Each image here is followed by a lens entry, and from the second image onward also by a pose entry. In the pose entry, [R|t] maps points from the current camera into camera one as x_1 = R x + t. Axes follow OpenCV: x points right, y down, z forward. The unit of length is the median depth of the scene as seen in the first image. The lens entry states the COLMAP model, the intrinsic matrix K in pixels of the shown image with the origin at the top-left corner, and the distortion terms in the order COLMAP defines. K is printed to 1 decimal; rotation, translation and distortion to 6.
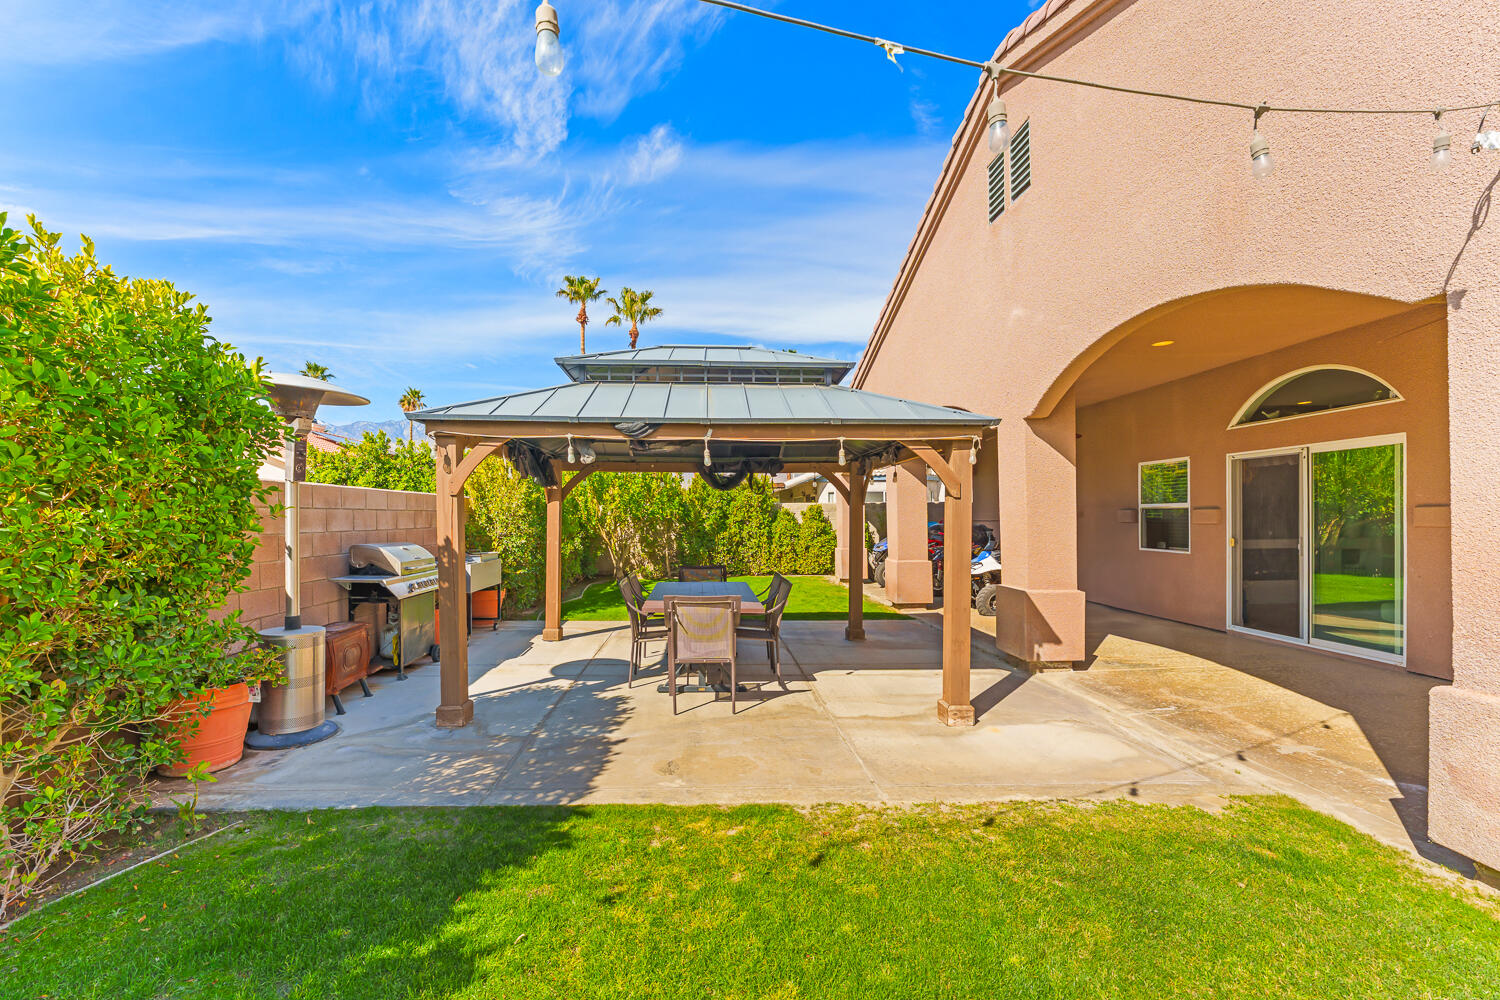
lens RADIAL K [[649.1, 0, 766.5], [0, 649.1, 538.7], [0, 0, 1]] dist [-0.000466, -0.000043]
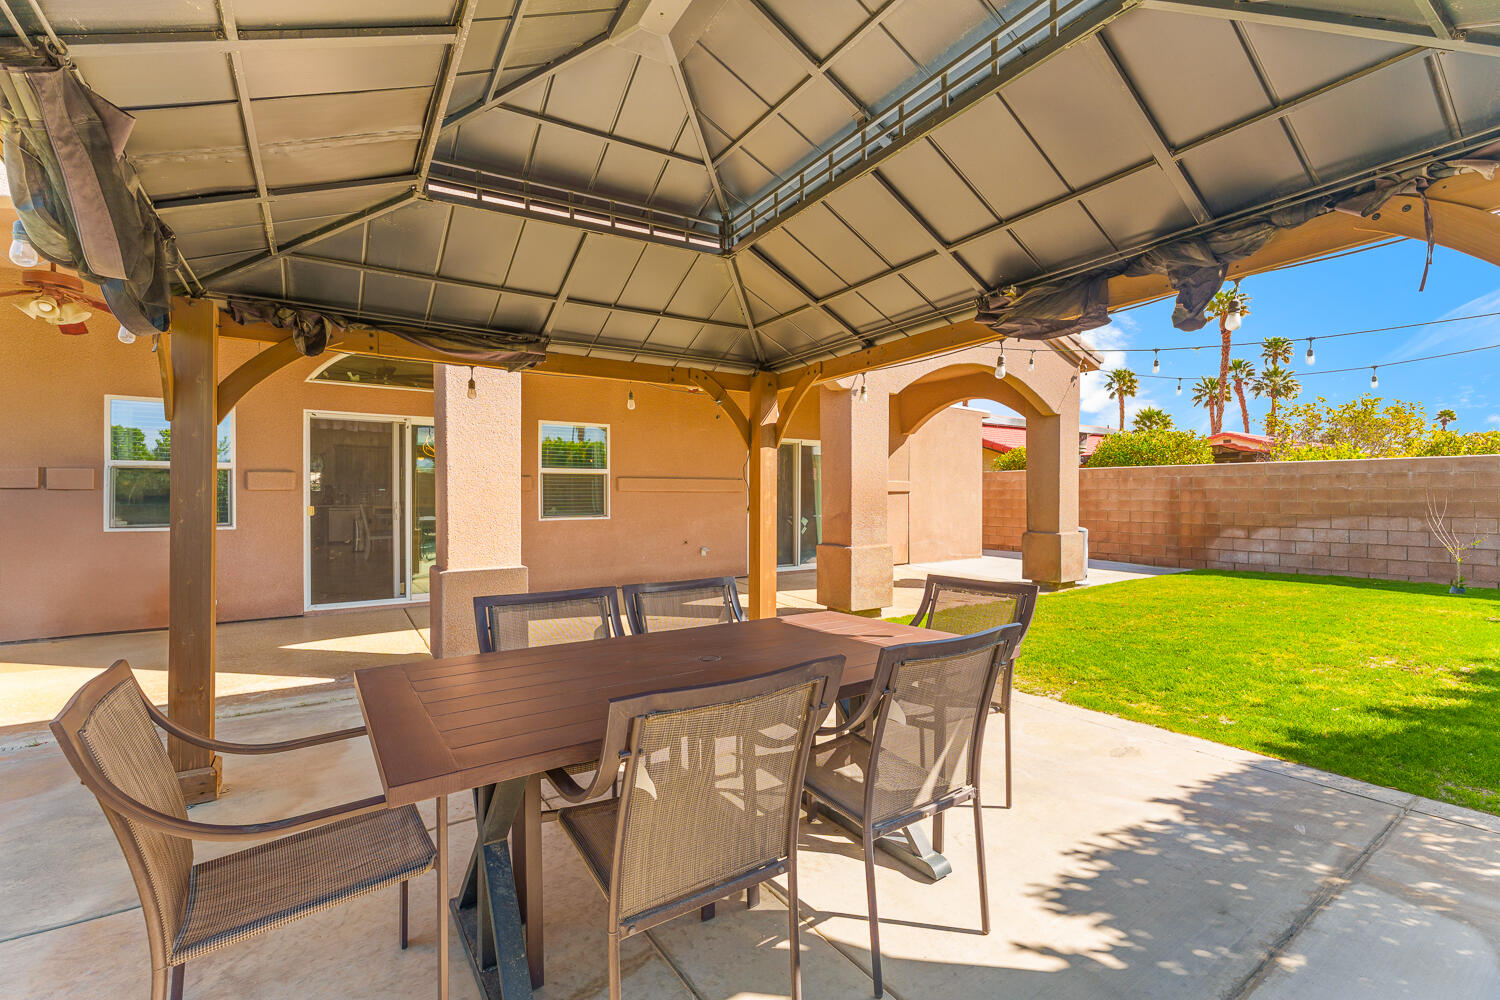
lens RADIAL K [[630.5, 0, 750.0], [0, 630.5, 500.0], [0, 0, 1]] dist [-0.002760, -0.000032]
pose [[-0.478140, -0.001399, 0.878283, -0.566378], [0.039213, 0.998968, 0.022939, -0.009533], [-0.877408, 0.045408, -0.477591, 1.621690]]
